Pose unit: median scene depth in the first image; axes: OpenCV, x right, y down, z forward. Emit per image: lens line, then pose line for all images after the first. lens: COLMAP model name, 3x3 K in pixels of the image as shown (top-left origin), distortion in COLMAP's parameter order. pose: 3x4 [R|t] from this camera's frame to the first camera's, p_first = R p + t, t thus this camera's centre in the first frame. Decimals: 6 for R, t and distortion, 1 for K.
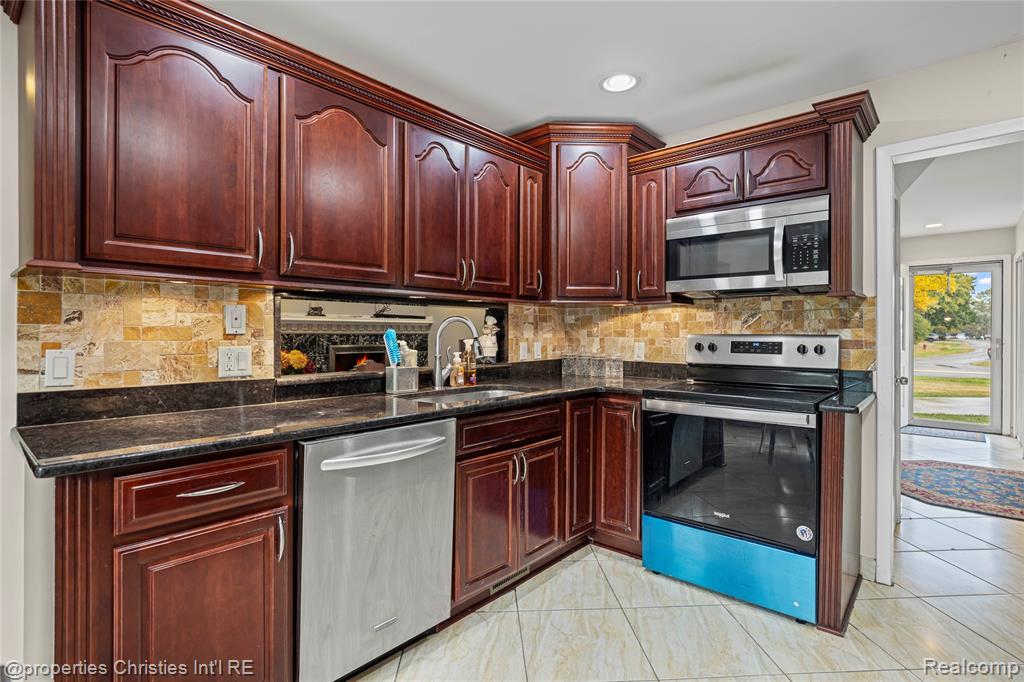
lens RADIAL K [[502.0, 0, 505.0], [0, 502.0, 335.1], [0, 0, 1]] dist [0.001327, 0.000013]
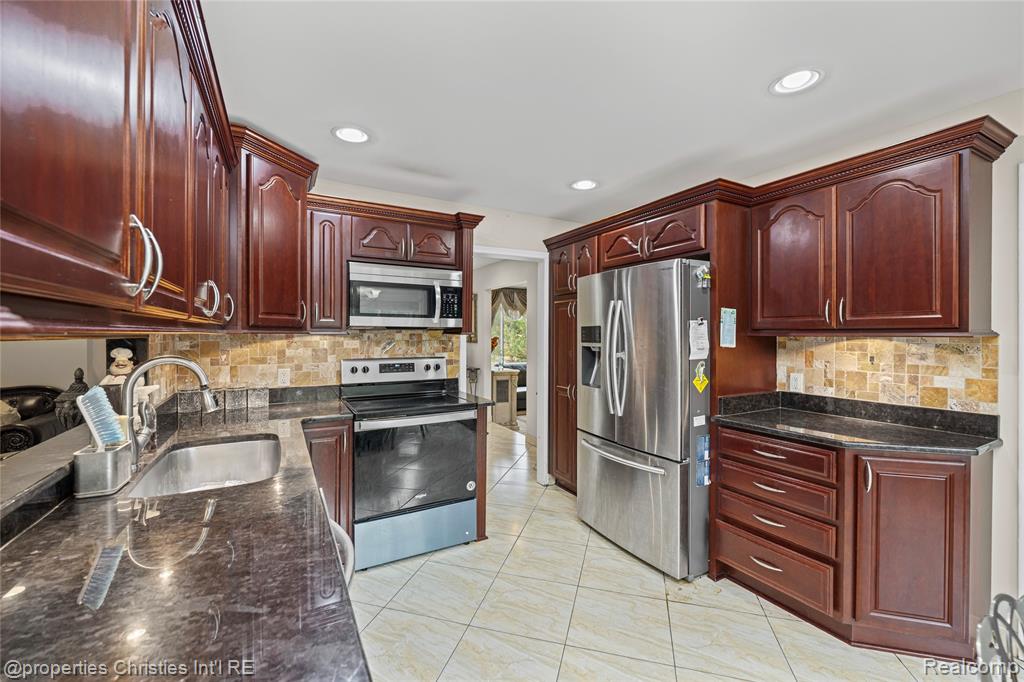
lens RADIAL K [[432.2, 0, 512.0], [0, 432.2, 341.0], [0, 0, 1]] dist [0.028256, -0.000012]
pose [[0.333477, -0.015518, 0.942631, -0.483508], [0.002814, 0.999876, 0.015464, -0.063278], [-0.942754, -0.002505, 0.333479, 0.315345]]
